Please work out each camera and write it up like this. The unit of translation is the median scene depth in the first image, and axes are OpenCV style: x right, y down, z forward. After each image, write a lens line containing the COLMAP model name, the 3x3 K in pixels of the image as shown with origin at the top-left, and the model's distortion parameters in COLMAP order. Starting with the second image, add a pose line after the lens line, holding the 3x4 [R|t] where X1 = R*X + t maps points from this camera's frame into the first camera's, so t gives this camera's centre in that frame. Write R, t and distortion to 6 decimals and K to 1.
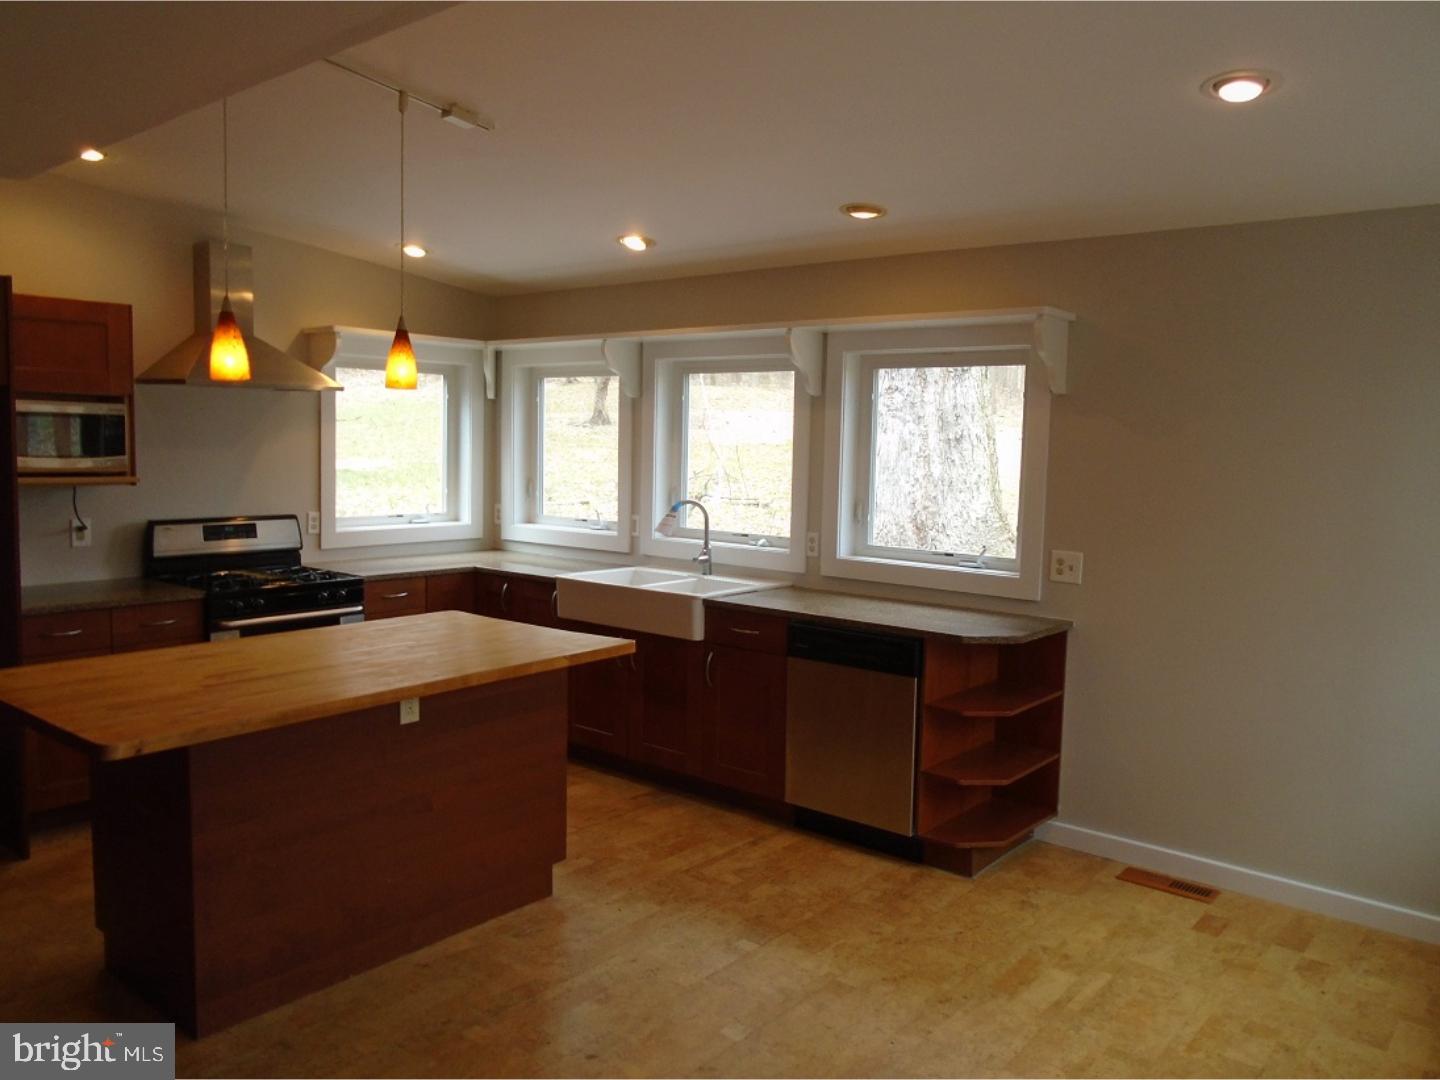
lens RADIAL K [[1096.8, 0, 720.0], [0, 1096.8, 540.0], [0, 0, 1]] dist [-0.015174, -0.003017]
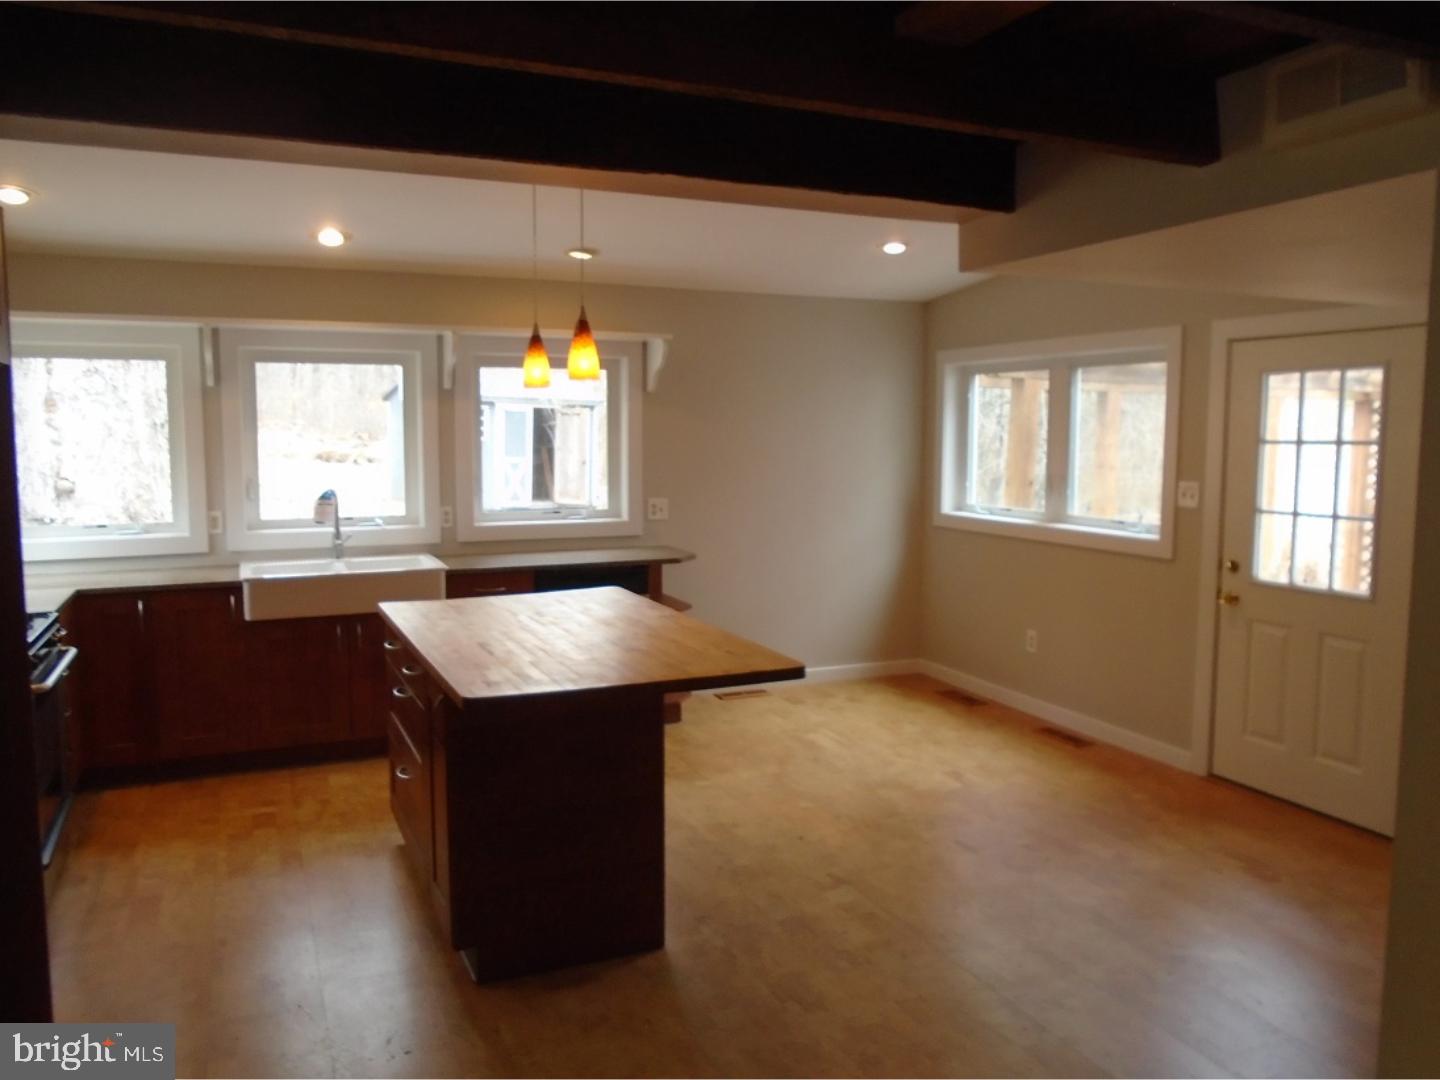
lens RADIAL K [[1096.8, 0, 720.0], [0, 1096.8, 540.0], [0, 0, 1]] dist [-0.015174, -0.003017]
pose [[0.448963, -0.112083, 0.886493, -0.769266], [0.093126, 0.992568, 0.078331, -0.033719], [-0.888684, 0.047388, 0.456064, 0.205181]]
